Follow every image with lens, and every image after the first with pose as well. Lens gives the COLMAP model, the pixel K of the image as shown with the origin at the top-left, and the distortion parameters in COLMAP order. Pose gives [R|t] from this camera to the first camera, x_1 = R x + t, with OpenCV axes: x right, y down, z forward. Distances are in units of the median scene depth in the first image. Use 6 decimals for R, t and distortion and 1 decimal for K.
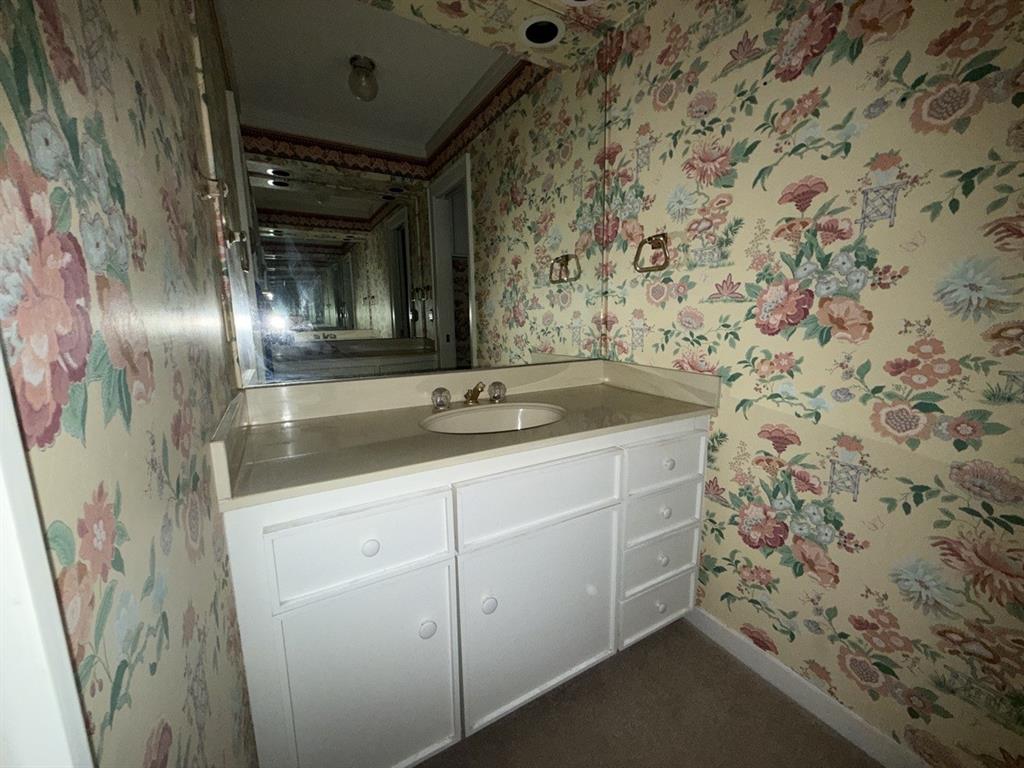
lens RADIAL K [[405.6, 0, 513.4], [0, 405.6, 383.8], [0, 0, 1]] dist [-0.000391, 0.000484]
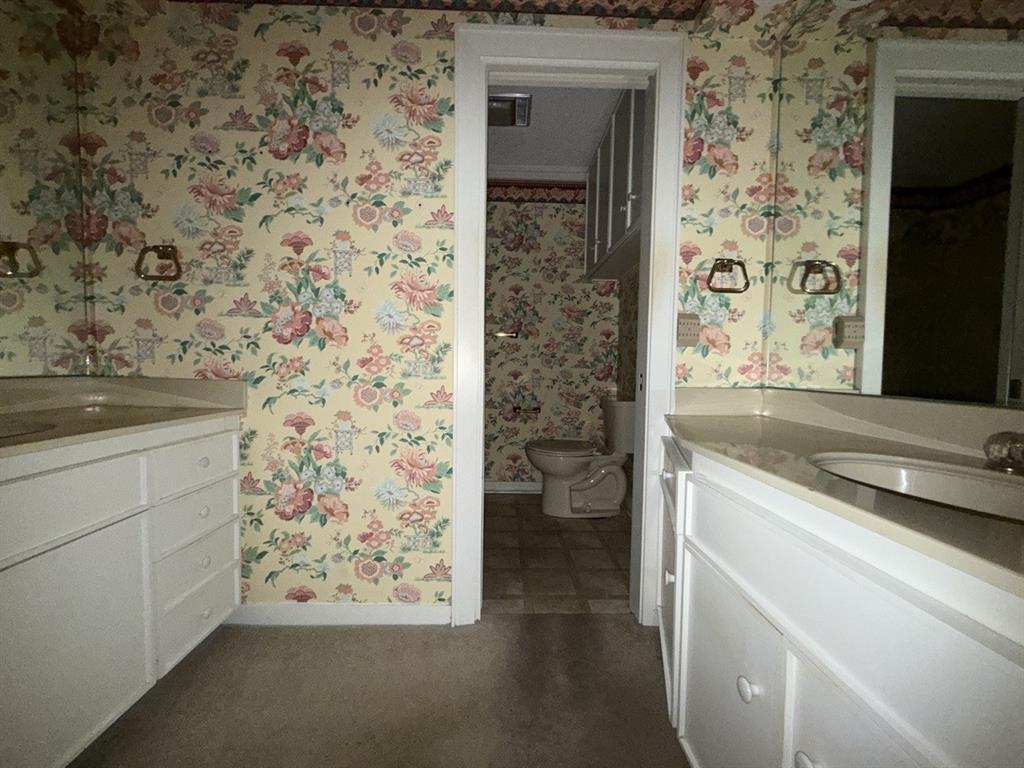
lens RADIAL K [[405.6, 0, 511.6], [0, 405.6, 385.0], [0, 0, 1]] dist [-0.000391, 0.000484]
pose [[0.470930, -0.021606, 0.881906, -0.145848], [0.126954, 0.990954, -0.043515, 0.139557], [-0.872987, 0.132455, 0.469413, -0.189765]]
